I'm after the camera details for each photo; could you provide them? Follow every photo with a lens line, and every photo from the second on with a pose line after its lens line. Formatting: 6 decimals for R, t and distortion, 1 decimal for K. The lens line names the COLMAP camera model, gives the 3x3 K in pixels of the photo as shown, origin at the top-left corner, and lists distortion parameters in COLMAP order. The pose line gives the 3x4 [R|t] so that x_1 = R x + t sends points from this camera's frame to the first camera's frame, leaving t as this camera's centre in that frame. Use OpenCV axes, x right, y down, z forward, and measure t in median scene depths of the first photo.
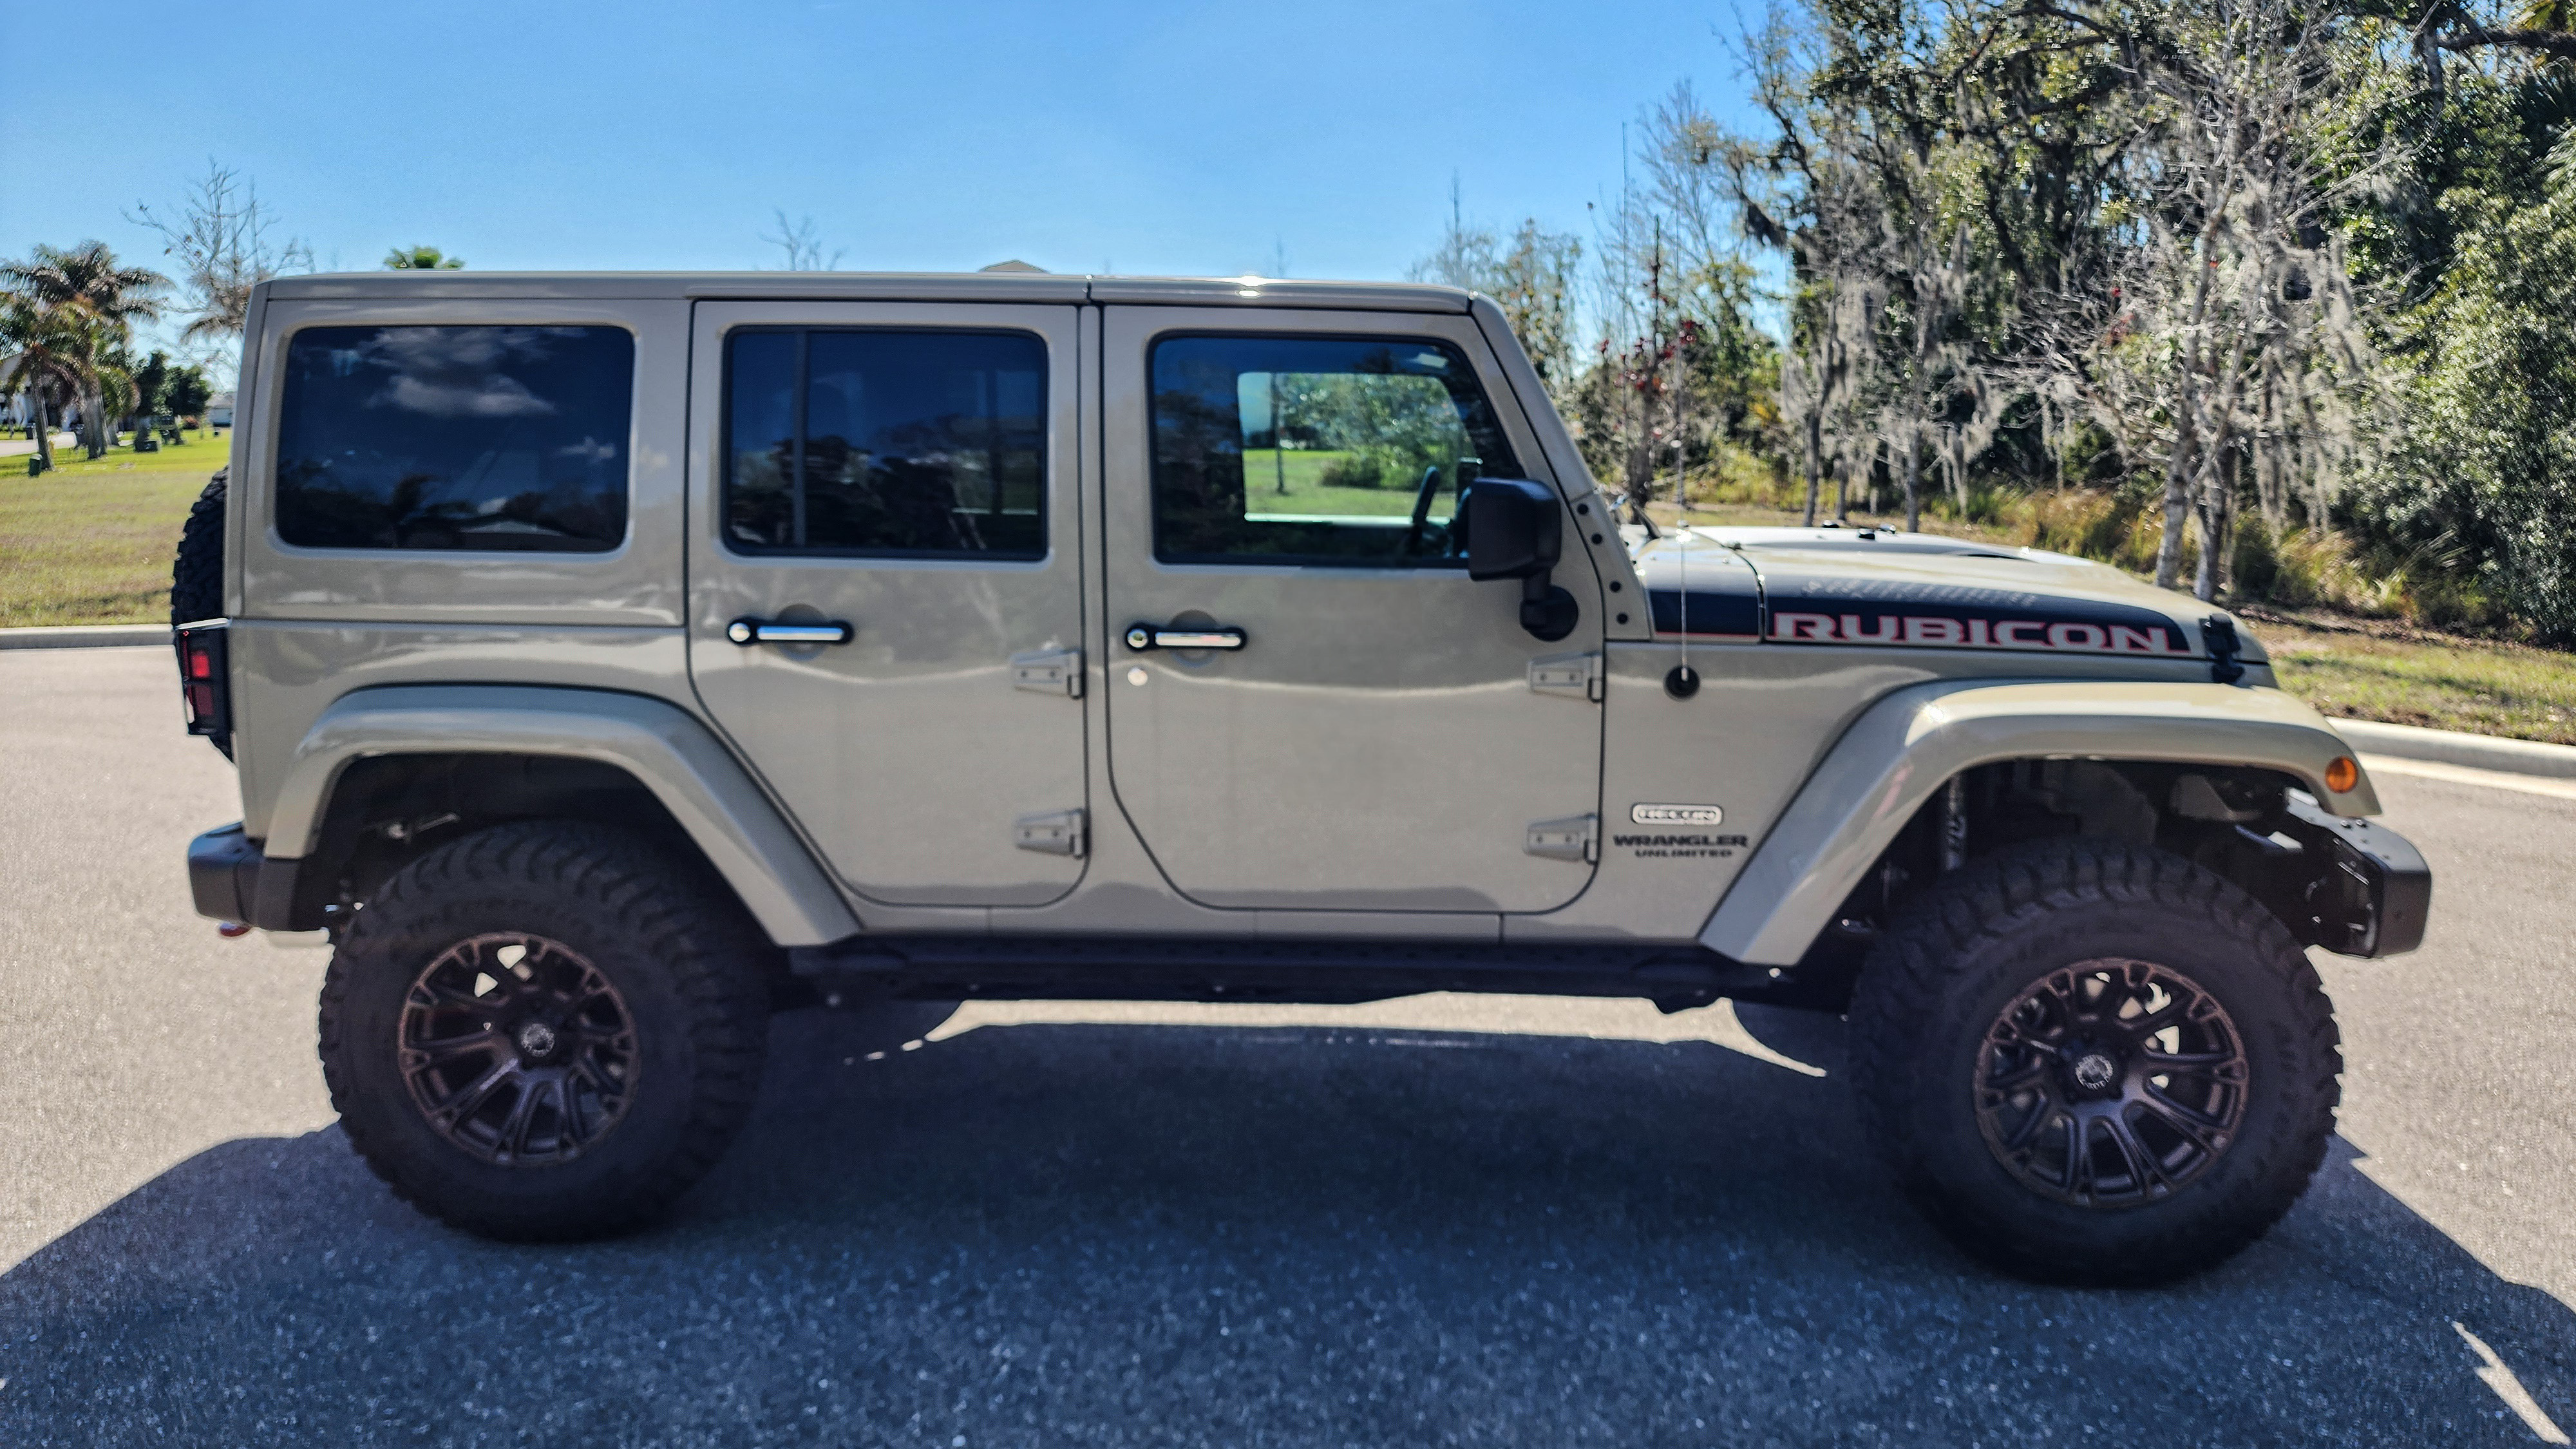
lens RADIAL K [[1715.7, 0, 1288.0], [0, 1715.7, 724.5], [0, 0, 1]] dist [0.046739, -0.040614]
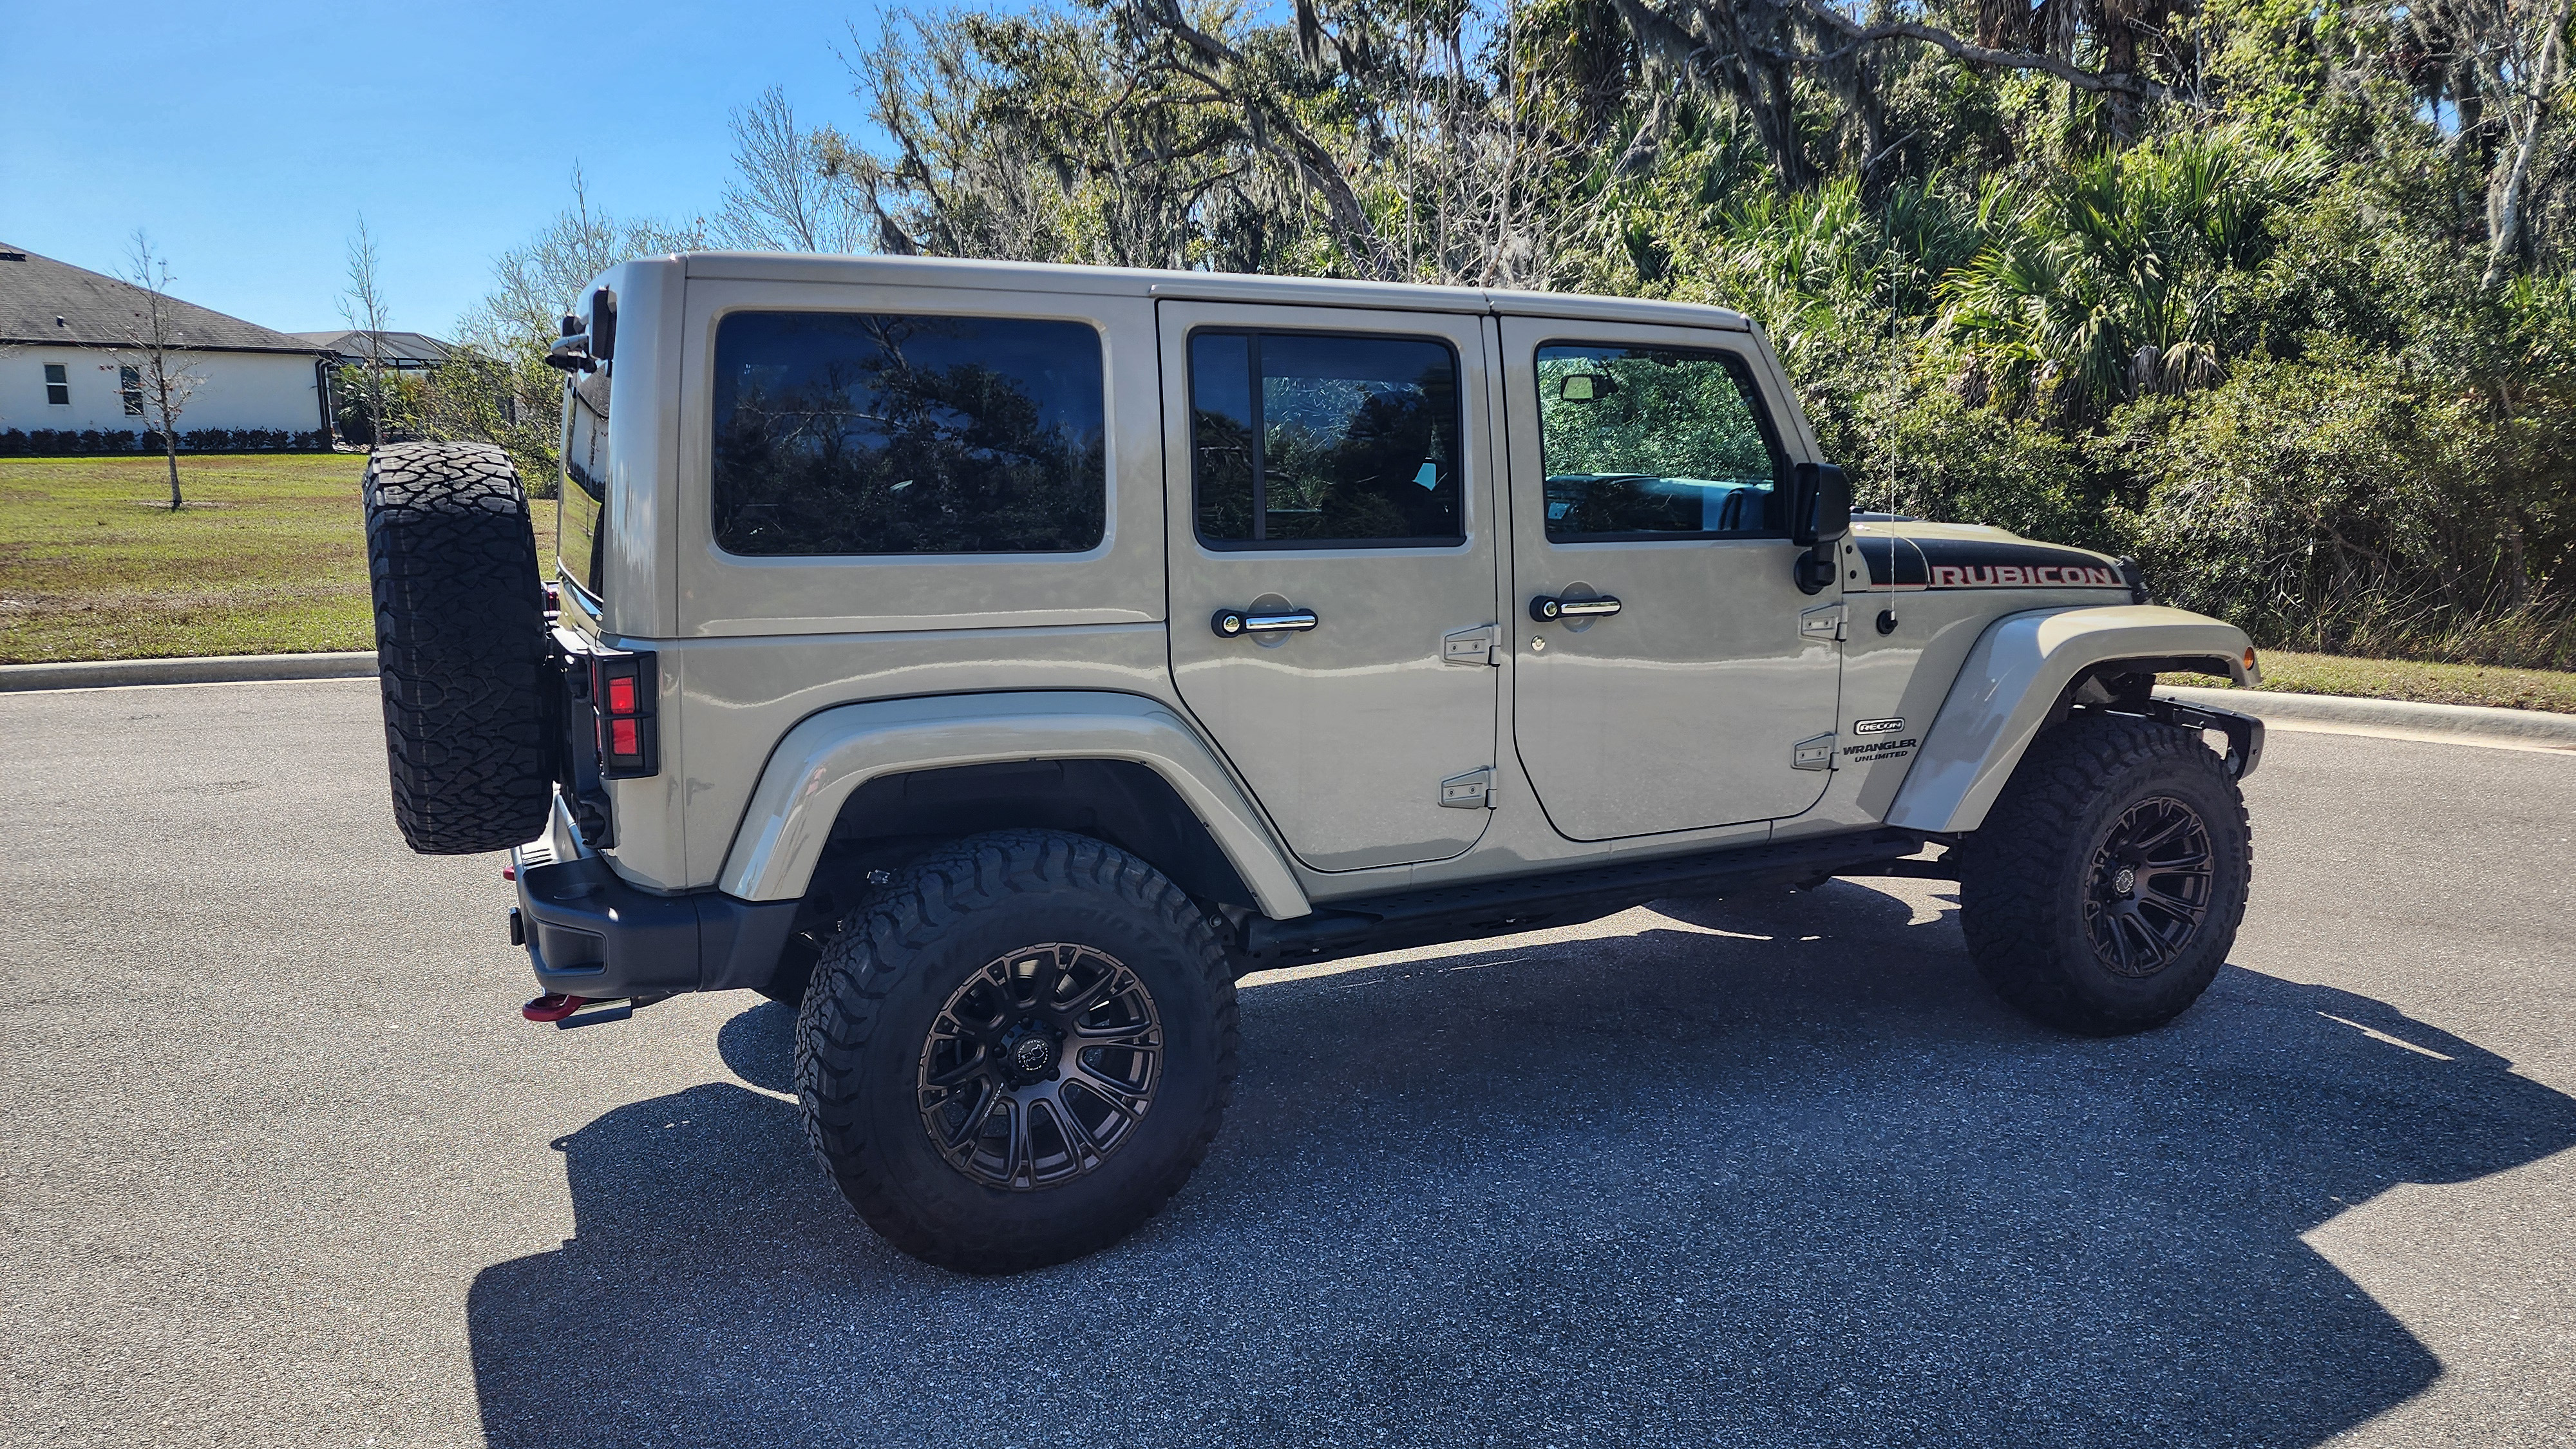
lens RADIAL K [[1696.1, 0, 1257.4], [0, 1696.1, 713.6], [0, 0, 1]] dist [0.061691, -0.049578]
pose [[0.872902, -0.076912, 0.481796, -0.796062], [0.081210, 0.996625, 0.011965, -0.009986], [-0.481090, 0.028682, 0.876202, 0.103527]]
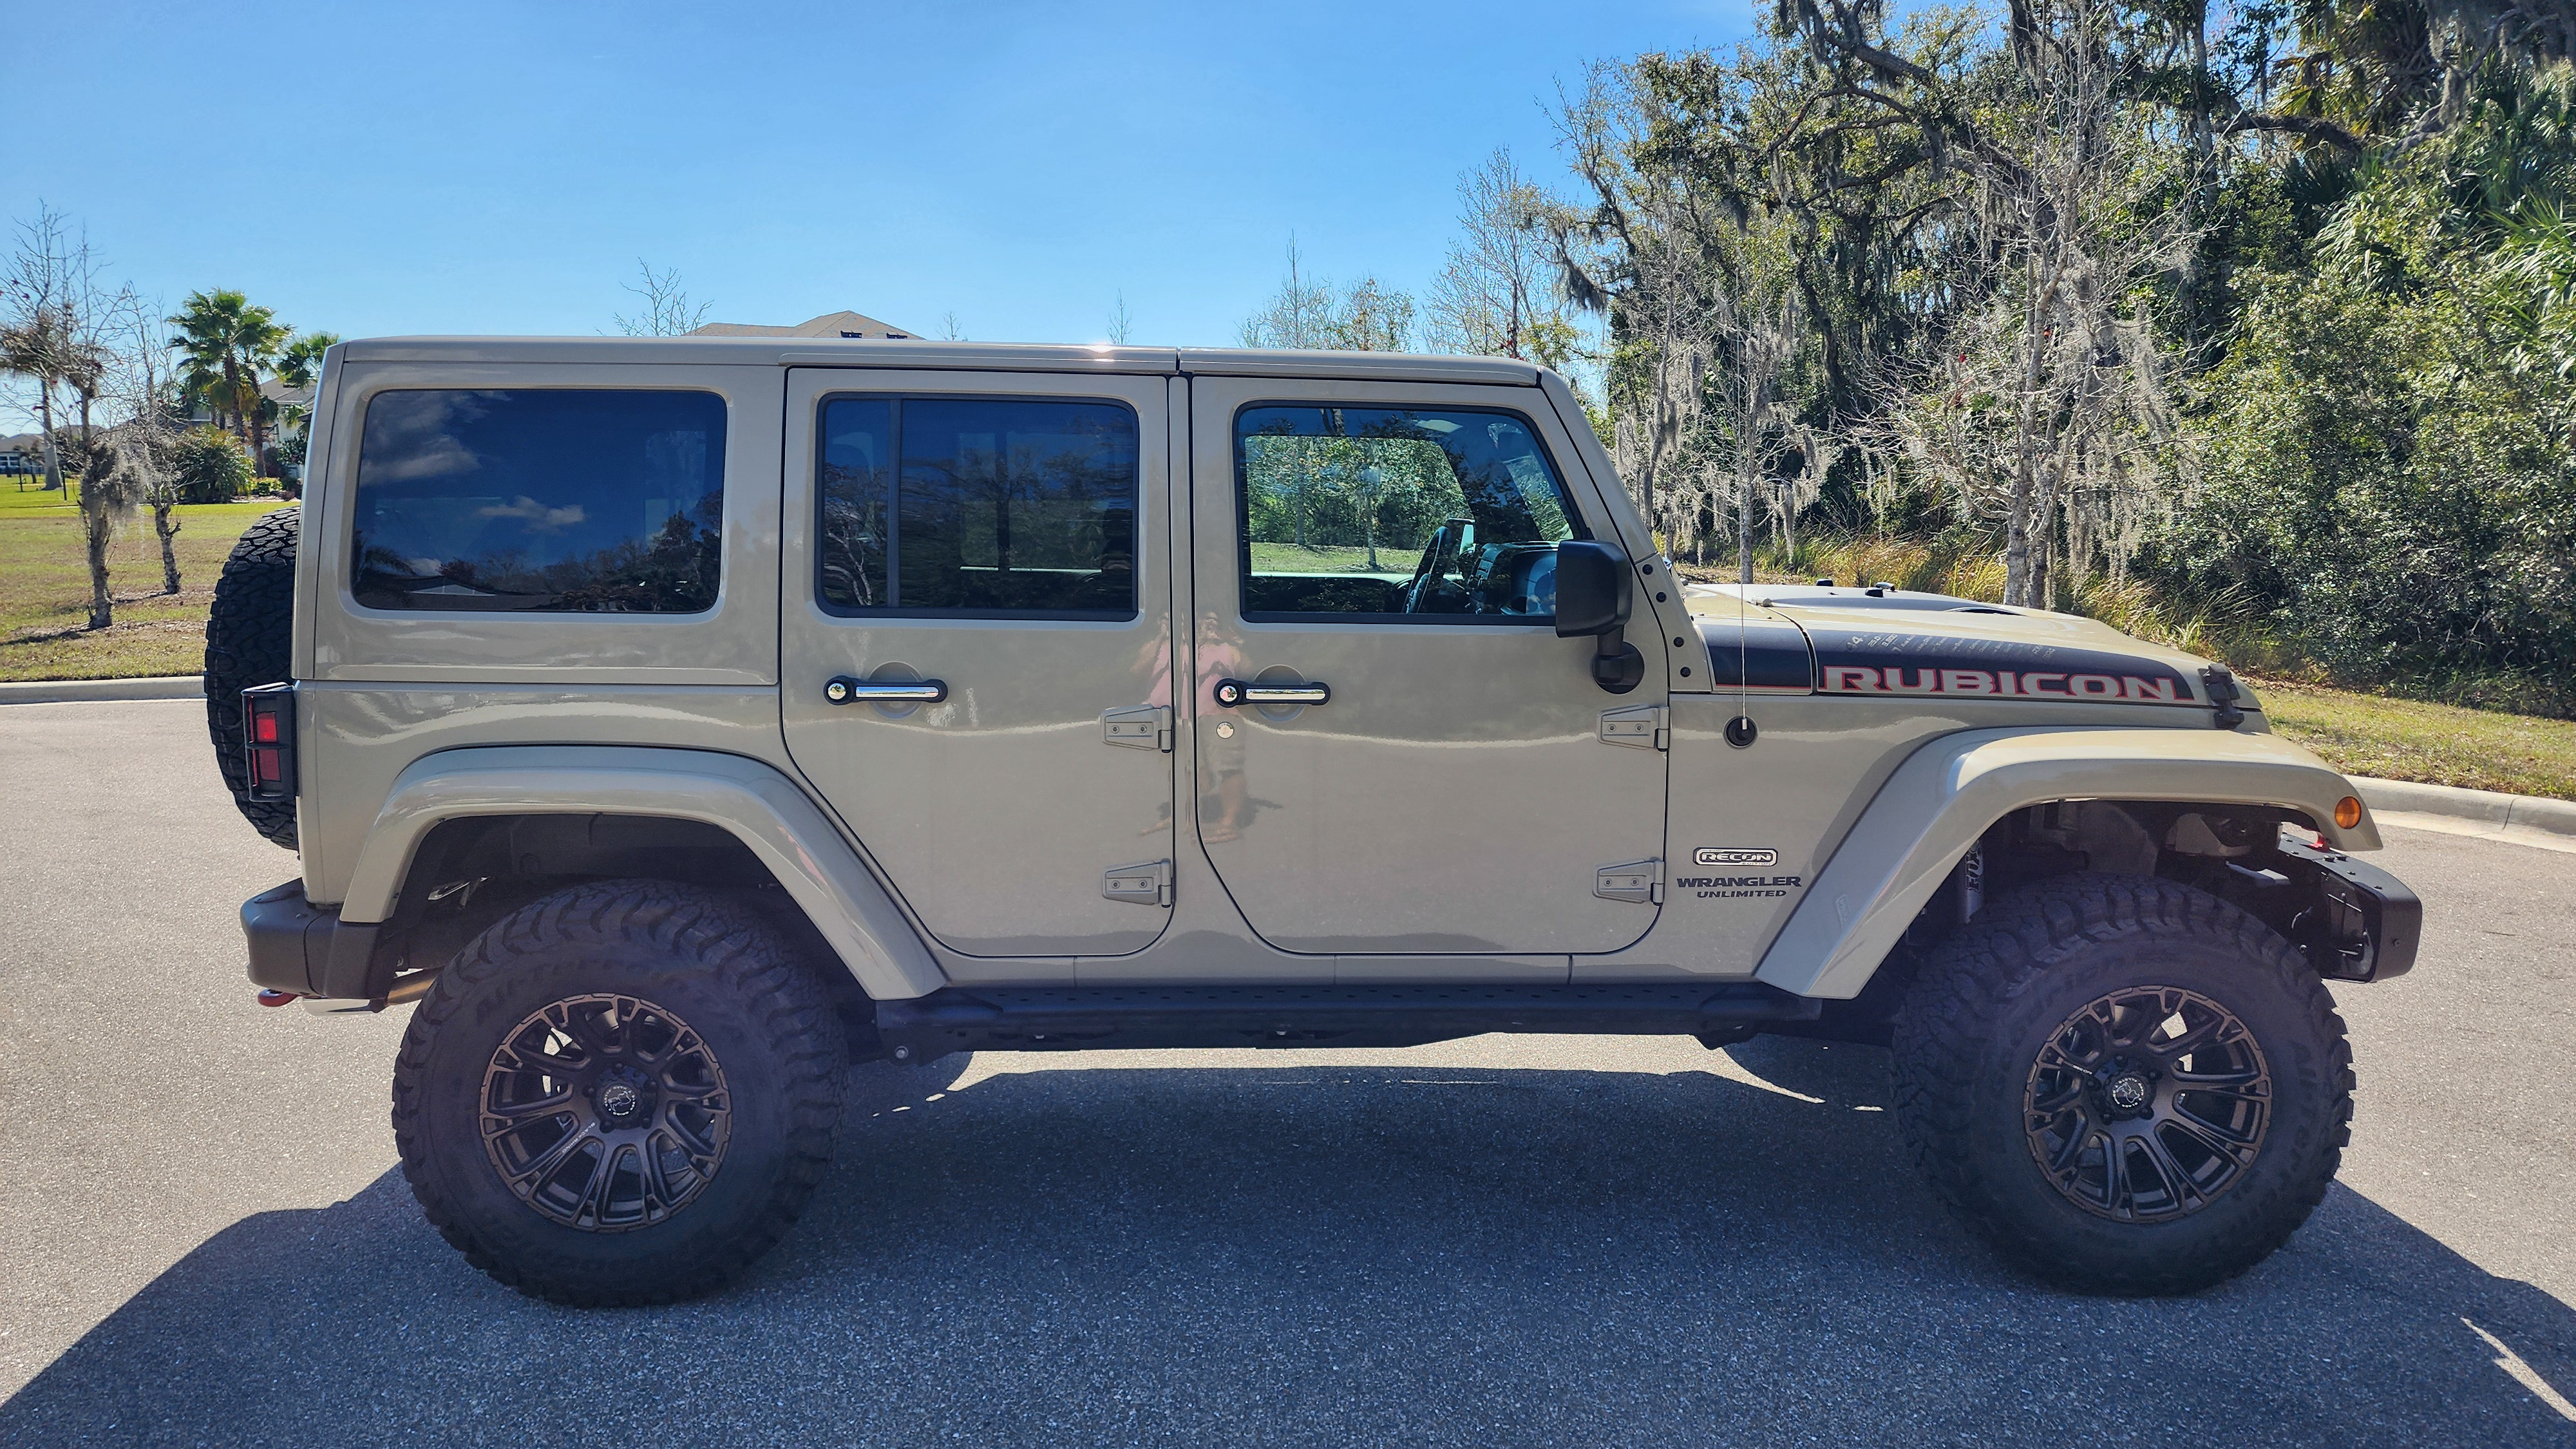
lens RADIAL K [[1696.1, 0, 1257.4], [0, 1696.1, 713.6], [0, 0, 1]] dist [0.061691, -0.049578]
pose [[0.996508, -0.008071, 0.083108, -0.153128], [0.010848, 0.999396, -0.033020, -0.004390], [-0.082792, 0.033807, 0.995993, -0.022381]]
